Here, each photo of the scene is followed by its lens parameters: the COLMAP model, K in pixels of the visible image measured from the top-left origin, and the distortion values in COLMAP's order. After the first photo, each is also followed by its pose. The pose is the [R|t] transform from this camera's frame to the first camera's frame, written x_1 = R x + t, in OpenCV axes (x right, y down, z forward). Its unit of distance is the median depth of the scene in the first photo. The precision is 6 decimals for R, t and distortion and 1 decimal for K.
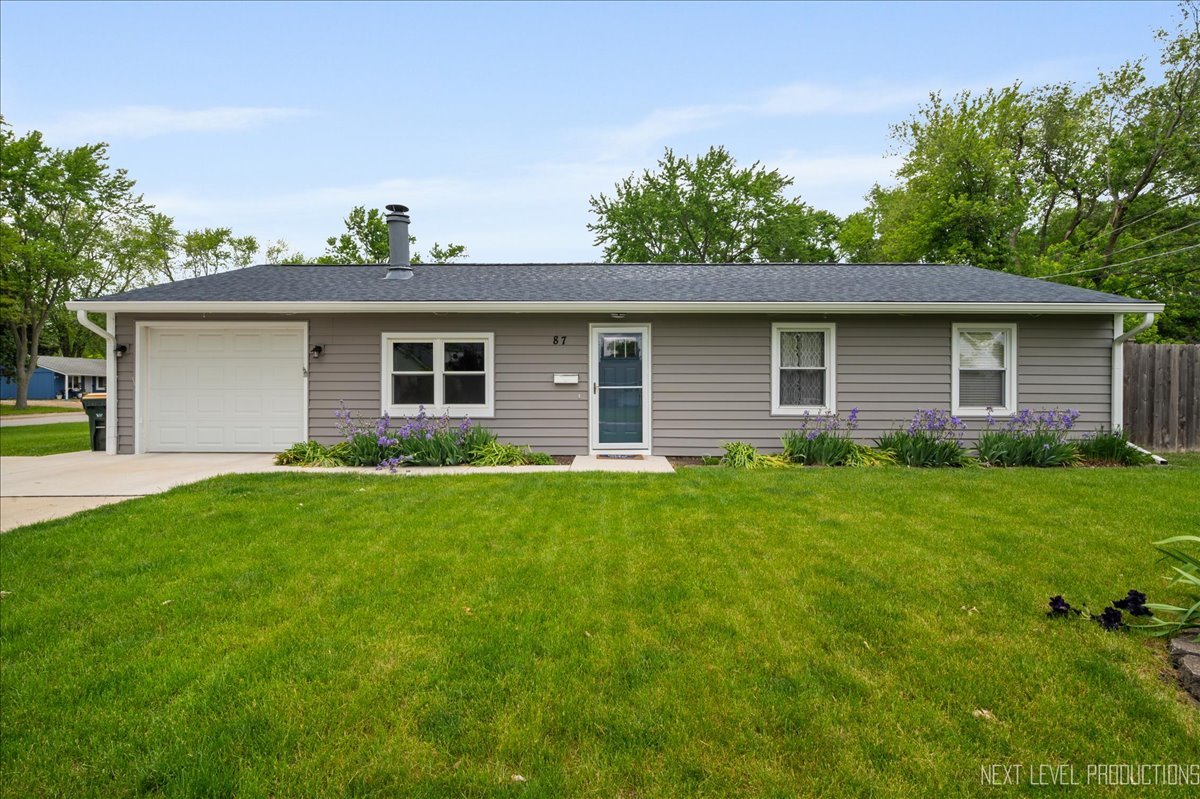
lens RADIAL K [[599.2, 0, 600.0], [0, 599.2, 385.7], [0, 0, 1]] dist [-0.002236, -0.000183]
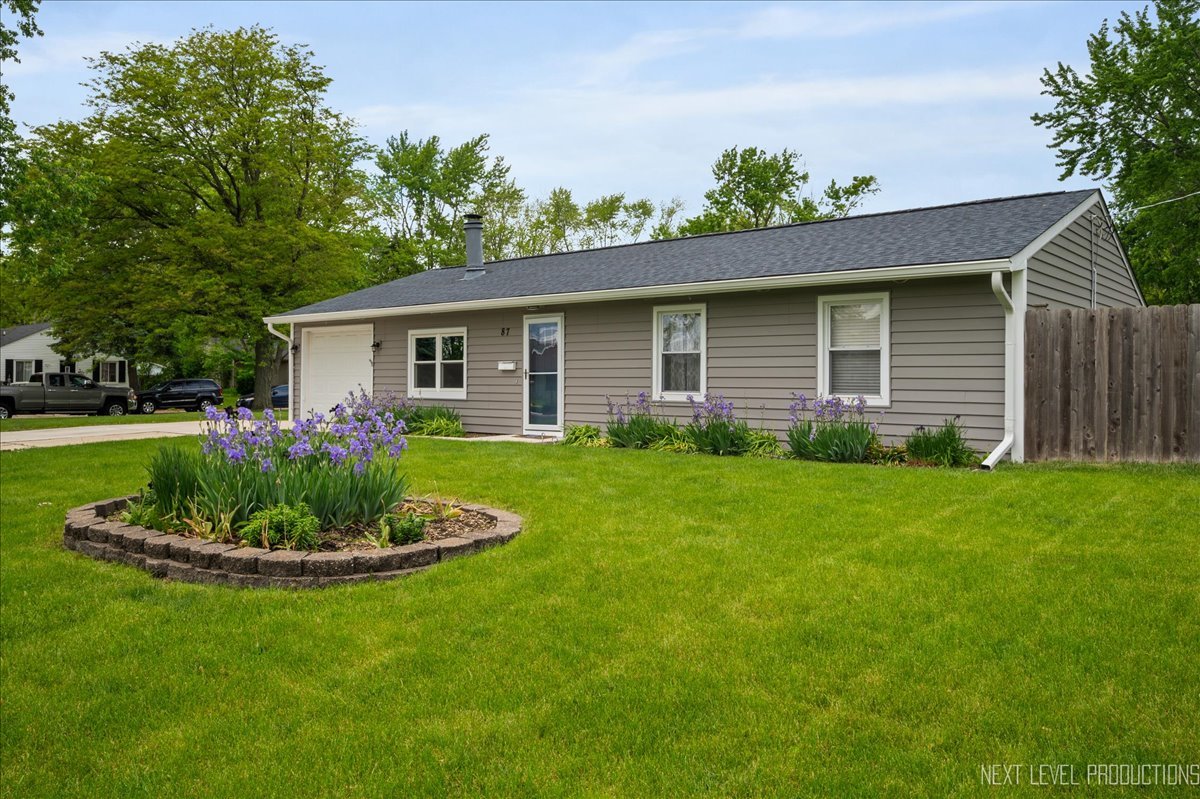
lens RADIAL K [[872.0, 0, 600.0], [0, 872.0, 399.5], [0, 0, 1]] dist [0.024671, 0.002800]
pose [[0.775245, 0.014179, -0.631501, 1.101820], [0.006654, 0.999509, 0.030610, 0.002439], [0.631626, -0.027932, 0.774770, -0.162451]]
